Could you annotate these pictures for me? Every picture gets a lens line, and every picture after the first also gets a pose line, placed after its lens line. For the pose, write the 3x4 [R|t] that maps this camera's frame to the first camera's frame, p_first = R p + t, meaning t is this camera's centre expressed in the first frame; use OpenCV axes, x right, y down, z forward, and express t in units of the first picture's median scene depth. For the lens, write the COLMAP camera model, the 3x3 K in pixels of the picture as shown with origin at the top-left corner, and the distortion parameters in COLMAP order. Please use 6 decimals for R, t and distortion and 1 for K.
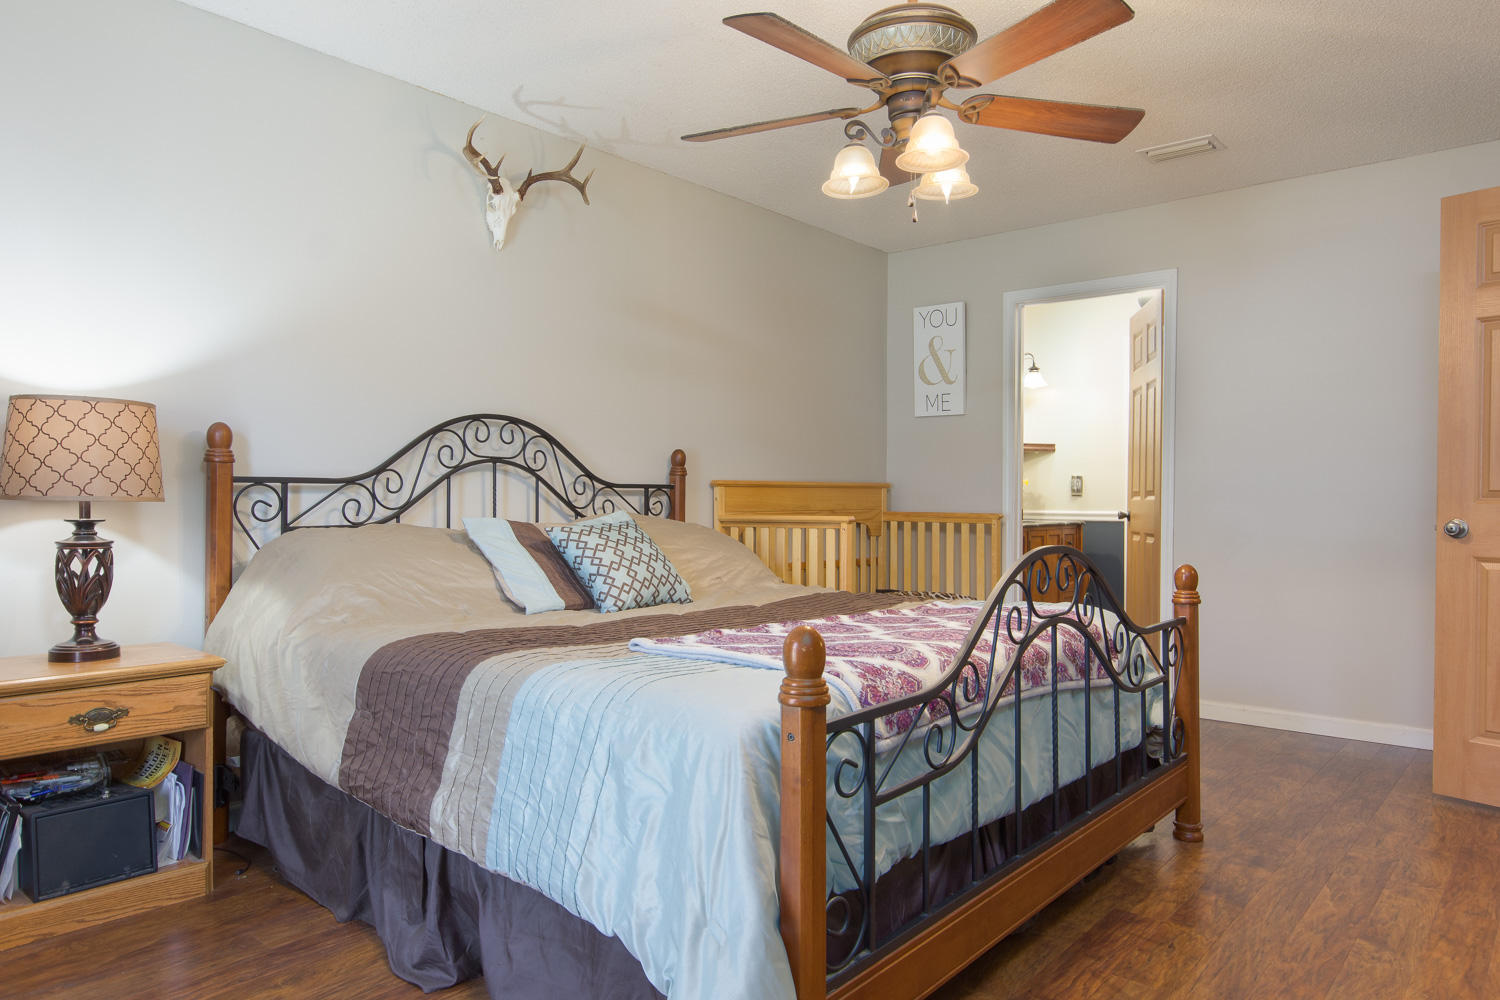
lens RADIAL K [[966.1, 0, 750.0], [0, 966.1, 500.0], [0, 0, 1]] dist [-0.002943, -0.000658]
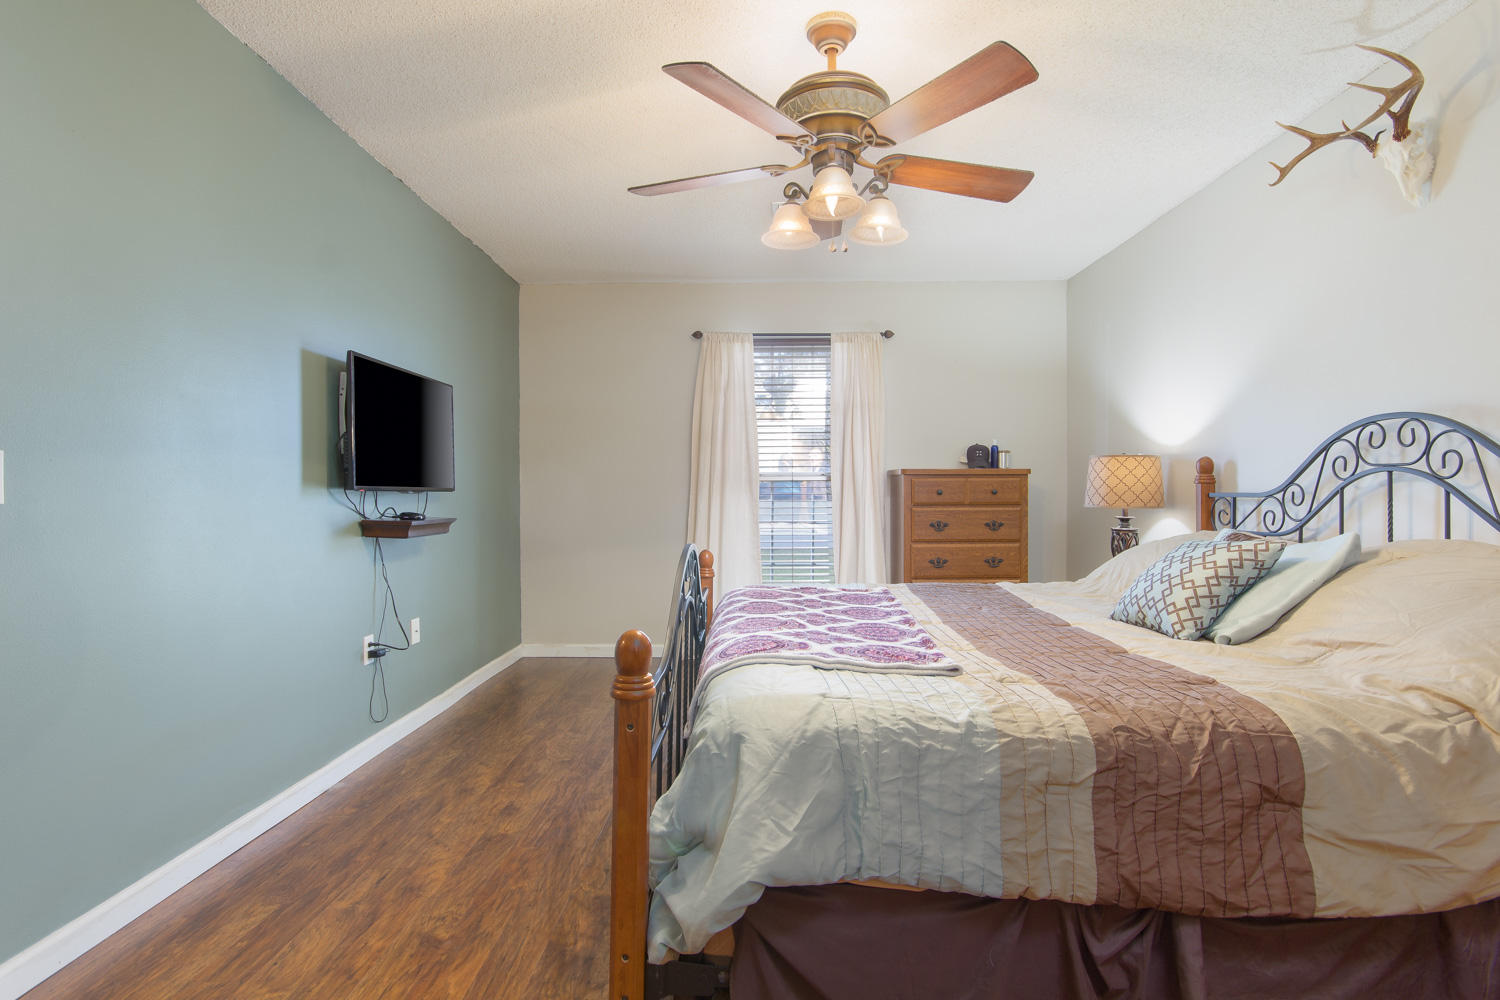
lens RADIAL K [[761.5, 0, 751.9], [0, 761.5, 506.0], [0, 0, 1]] dist [-0.001669, 0.015103]
pose [[-0.759648, 0.001806, -0.650332, 0.600615], [-0.014483, 0.999701, 0.019693, -0.014383], [0.650173, 0.024378, -0.759395, 1.196766]]
